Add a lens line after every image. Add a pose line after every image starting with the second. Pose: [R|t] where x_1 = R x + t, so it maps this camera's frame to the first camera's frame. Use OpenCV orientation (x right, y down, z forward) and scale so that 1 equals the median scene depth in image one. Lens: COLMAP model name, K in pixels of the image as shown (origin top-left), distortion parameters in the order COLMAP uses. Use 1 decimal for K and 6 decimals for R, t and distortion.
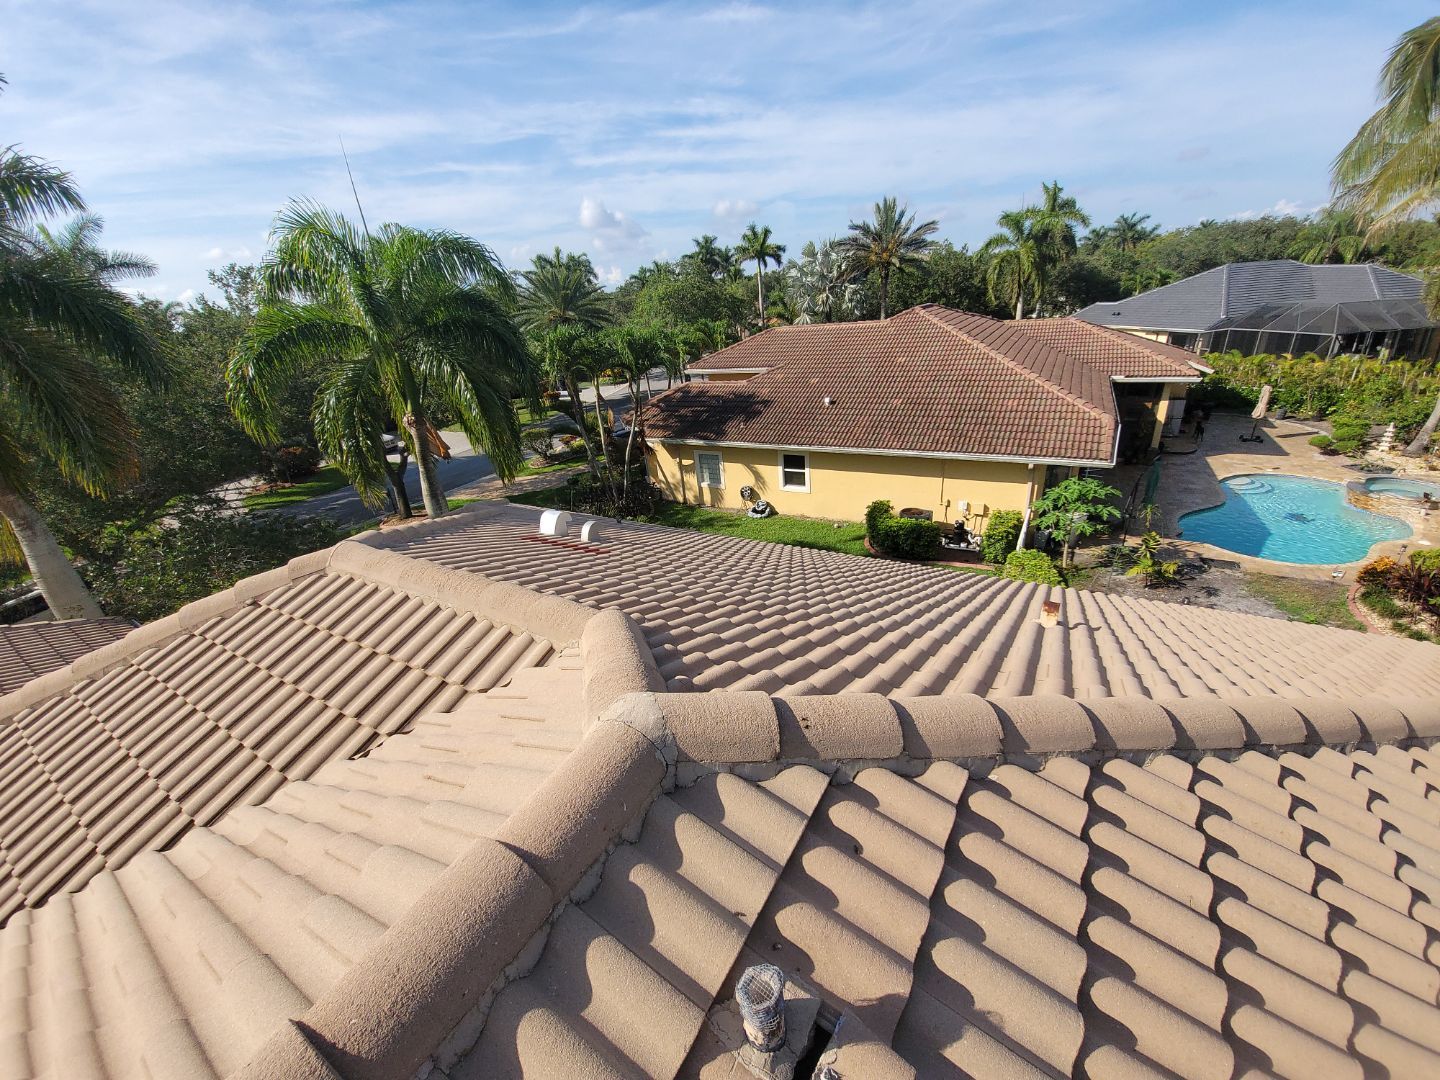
lens RADIAL K [[568.4, 0, 715.4], [0, 568.4, 549.0], [0, 0, 1]] dist [0.003344, -0.010632]
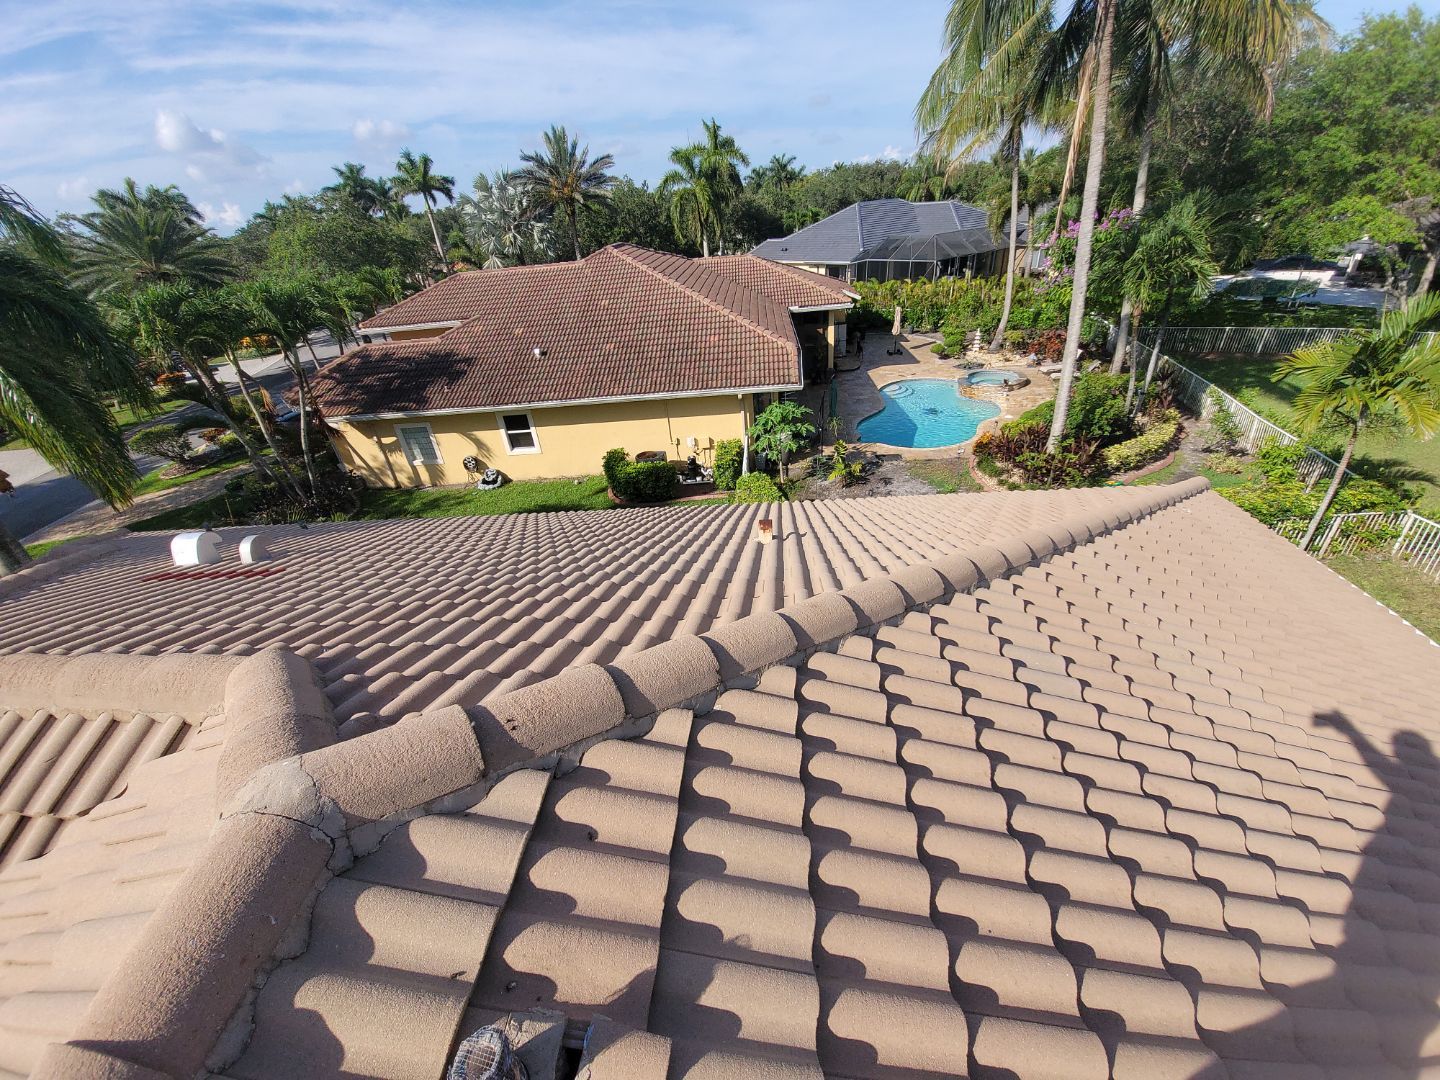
lens RADIAL K [[574.0, 0, 717.6], [0, 574.0, 554.5], [0, 0, 1]] dist [0.006586, -0.013813]
pose [[0.889488, -0.228616, 0.395659, 0.010000], [0.193132, 0.972799, 0.127910, -0.000296], [-0.414139, -0.037360, 0.909446, 0.004116]]
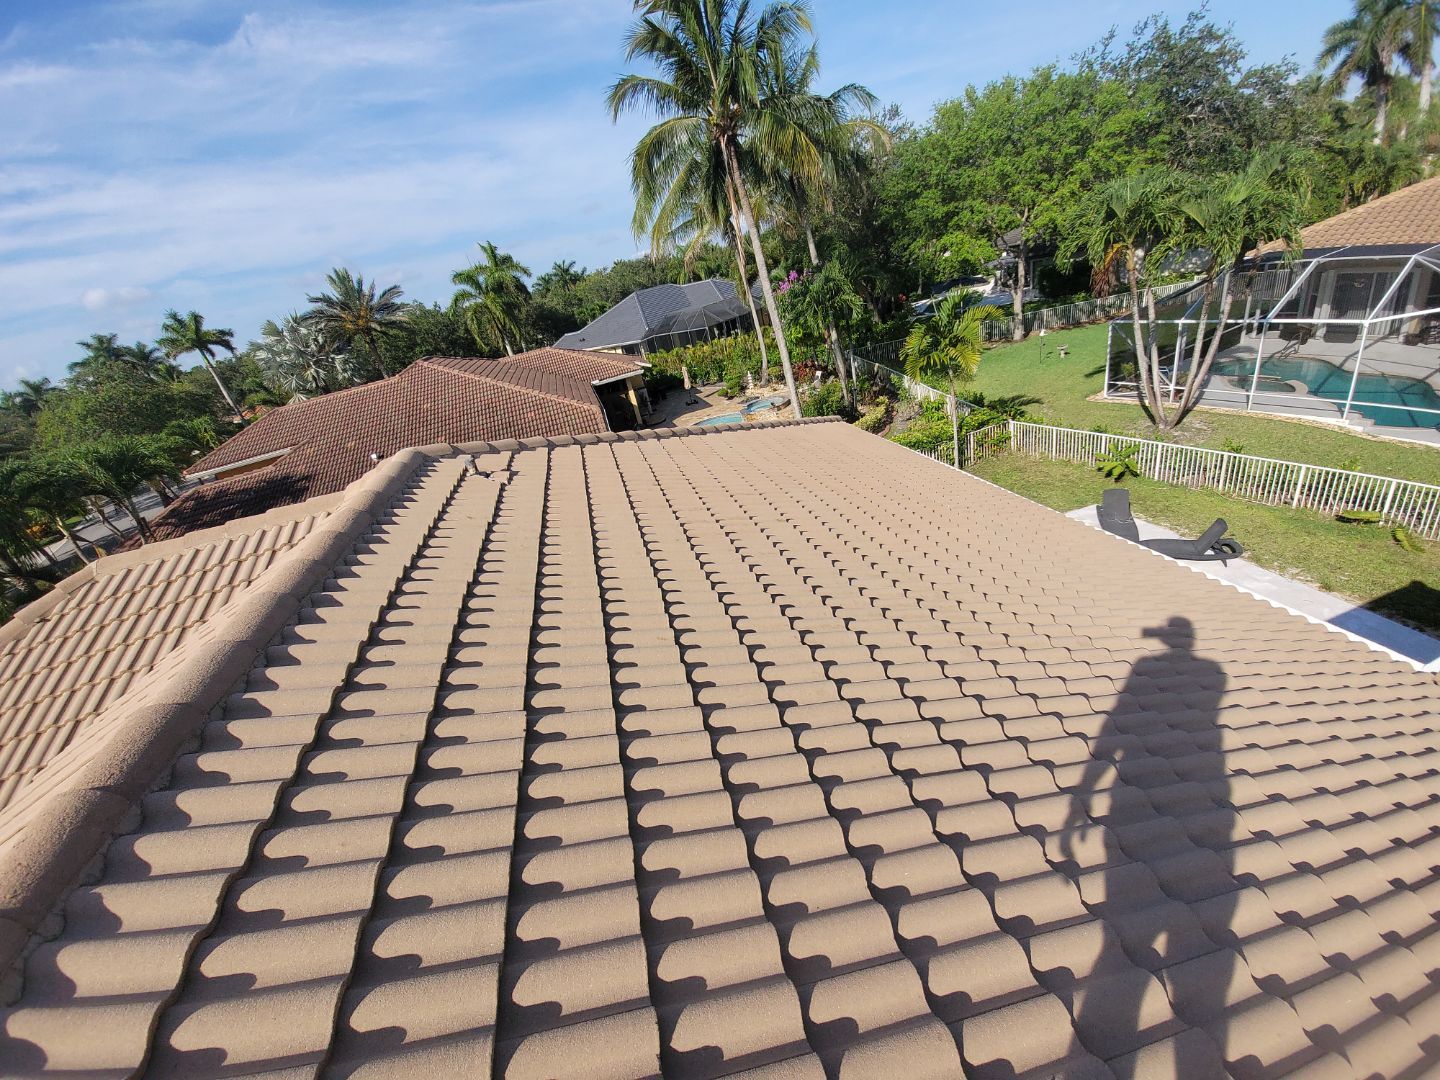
lens RADIAL K [[575.4, 0, 718.1], [0, 575.4, 545.2], [0, 0, 1]] dist [0.015342, -0.017481]
pose [[0.694428, -0.374814, 0.614235, -0.077978], [0.428554, 0.901147, 0.065387, 0.086941], [-0.578024, 0.217826, 0.786410, -0.169327]]
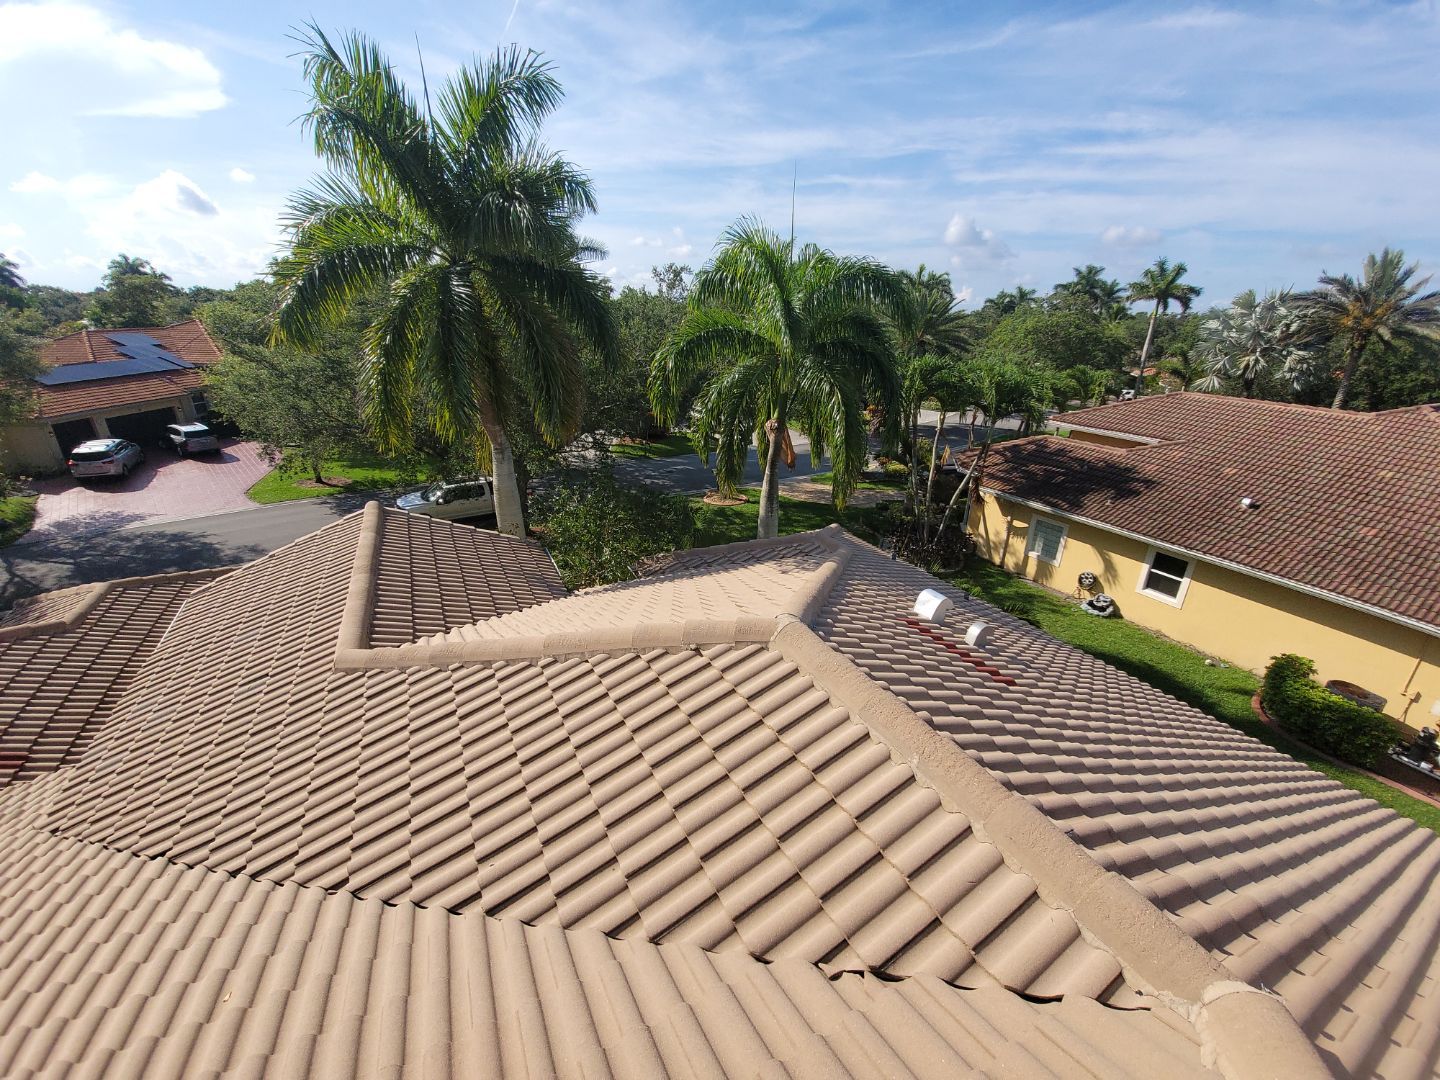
lens RADIAL K [[565.2, 0, 717.2], [0, 565.2, 543.6], [0, 0, 1]] dist [0.003432, -0.010864]
pose [[0.854800, 0.296644, -0.425817, -0.072233], [-0.305885, 0.950840, 0.048356, -0.024688], [0.419228, 0.088916, 0.903516, 0.017374]]
